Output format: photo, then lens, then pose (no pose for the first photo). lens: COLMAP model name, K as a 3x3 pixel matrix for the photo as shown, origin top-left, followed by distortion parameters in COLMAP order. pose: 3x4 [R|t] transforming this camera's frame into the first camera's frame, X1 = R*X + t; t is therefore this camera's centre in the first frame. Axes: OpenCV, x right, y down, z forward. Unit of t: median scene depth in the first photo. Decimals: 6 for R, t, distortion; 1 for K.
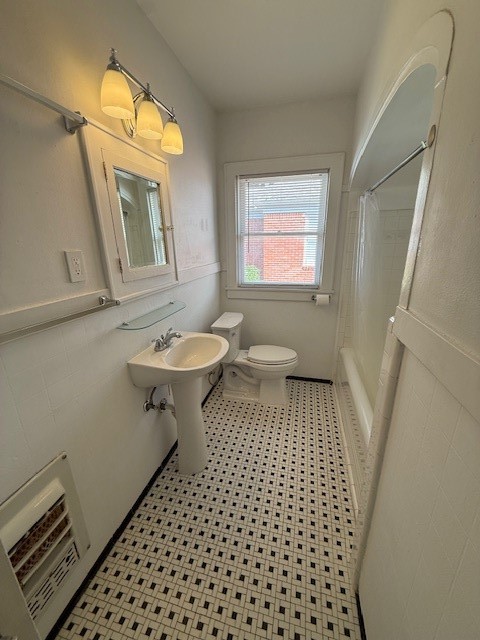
lens RADIAL K [[256.5, 0, 240.6], [0, 256.5, 320.3], [0, 0, 1]] dist [0.005033, -0.000079]
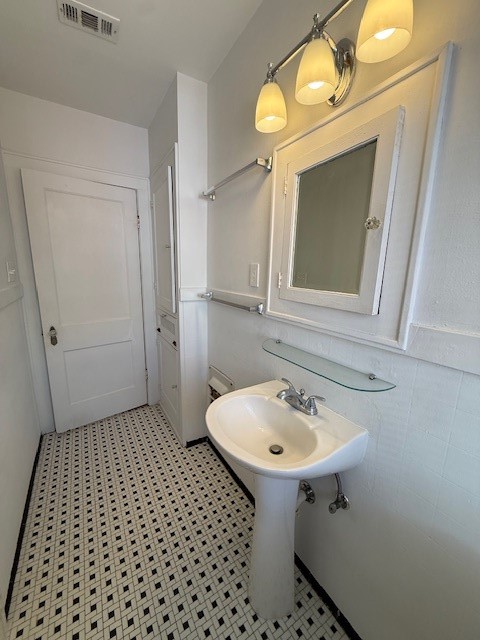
lens RADIAL K [[256.5, 0, 239.5], [0, 256.5, 319.0], [0, 0, 1]] dist [0.005033, -0.000079]
pose [[-0.699543, 0.136260, -0.701479, 0.281198], [-0.219063, 0.893496, 0.392017, -0.364198], [0.680185, 0.427900, -0.595189, 1.298311]]
